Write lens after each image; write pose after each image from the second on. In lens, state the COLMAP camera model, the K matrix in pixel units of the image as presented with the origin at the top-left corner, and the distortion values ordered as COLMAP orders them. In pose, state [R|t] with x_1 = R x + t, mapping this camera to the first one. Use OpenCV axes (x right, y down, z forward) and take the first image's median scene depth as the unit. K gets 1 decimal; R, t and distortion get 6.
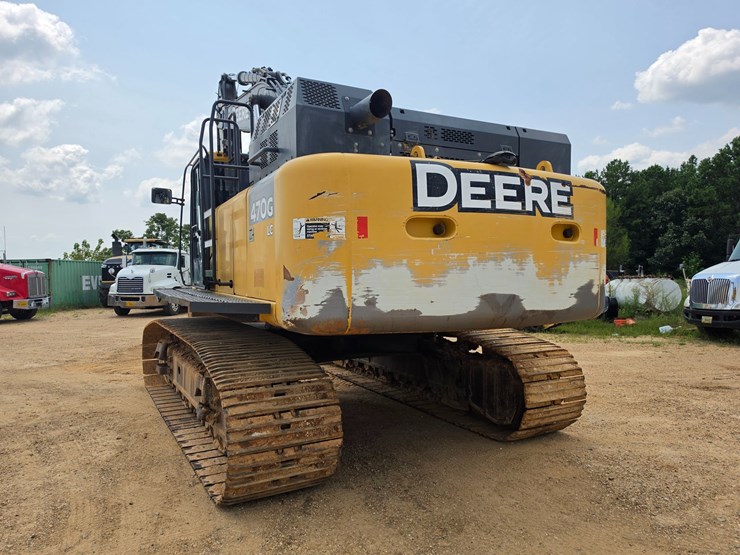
lens RADIAL K [[509.2, 0, 371.3], [0, 509.2, 277.1], [0, 0, 1]] dist [0.085405, -0.104723]
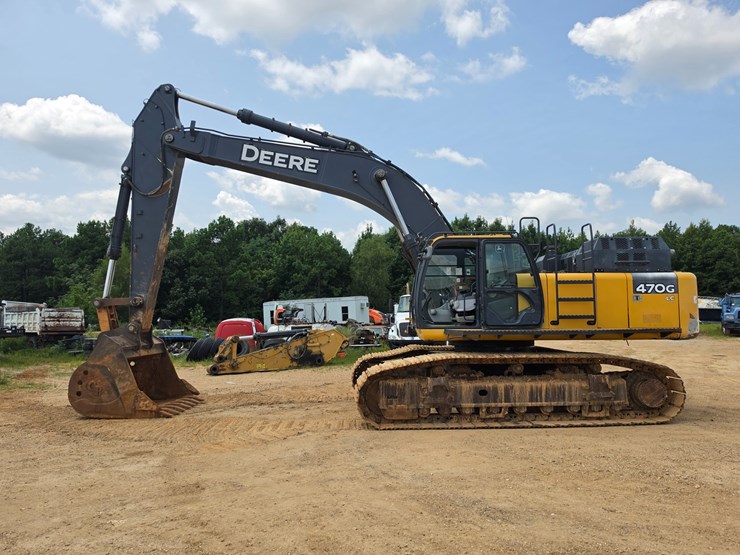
lens RADIAL K [[512.7, 0, 376.7], [0, 512.7, 270.0], [0, 0, 1]] dist [0.102897, -0.152940]
pose [[0.431212, 0.083201, 0.898406, -2.941377], [0.017241, 0.994798, -0.100402, -0.001576], [-0.902086, 0.058784, 0.427534, 1.161950]]
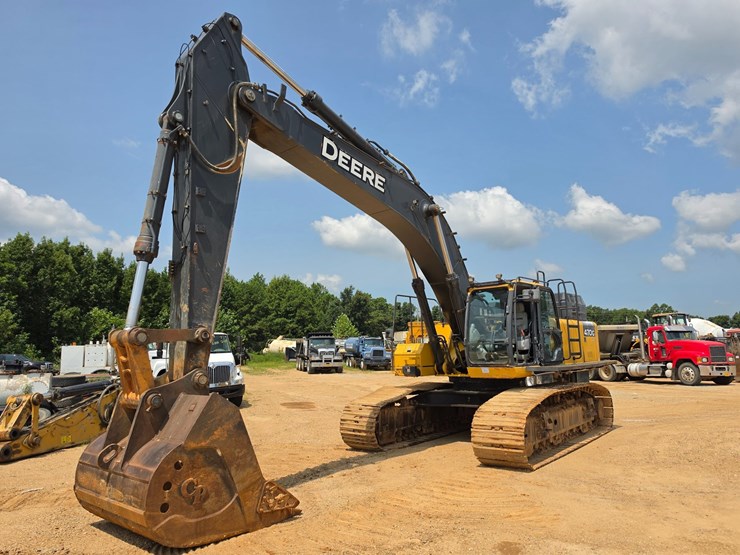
lens RADIAL K [[508.9, 0, 375.1], [0, 508.9, 270.4], [0, 0, 1]] dist [0.071812, -0.090200]
pose [[-0.383901, 0.158442, 0.909679, -2.762943], [0.035847, 0.986983, -0.156779, -0.061727], [-0.922678, -0.027579, -0.384584, 3.578764]]
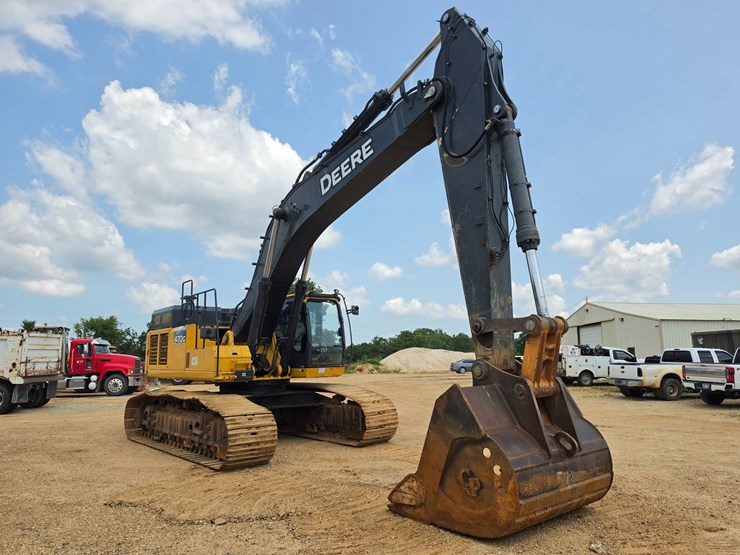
lens RADIAL K [[510.2, 0, 376.7], [0, 510.2, 276.3], [0, 0, 1]] dist [0.095895, -0.142670]
pose [[-0.977528, -0.013296, -0.210387, -0.246419], [0.016742, 0.989960, -0.140351, -0.066102], [0.210141, -0.140719, -0.967491, 5.038917]]
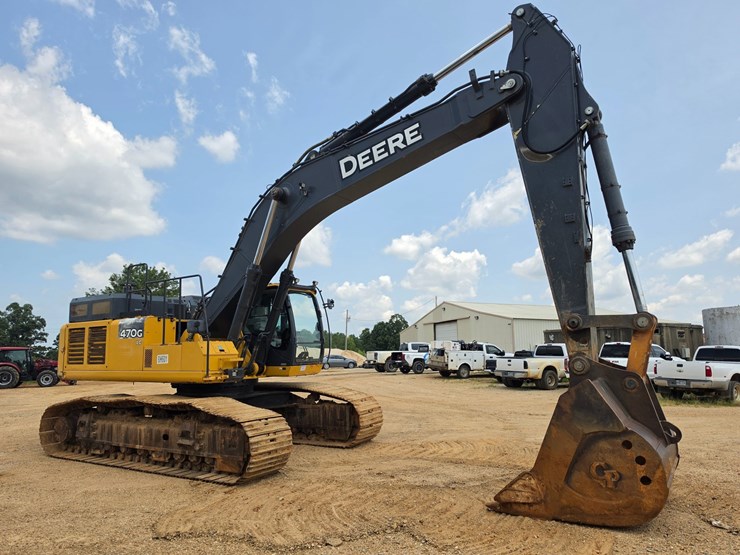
lens RADIAL K [[509.4, 0, 375.2], [0, 509.4, 281.3], [0, 0, 1]] dist [0.091858, -0.147918]
pose [[-0.862948, -0.044673, -0.503313, 0.486313], [0.017964, 0.992742, -0.118915, -0.077533], [0.504973, -0.111659, -0.855883, 4.620304]]
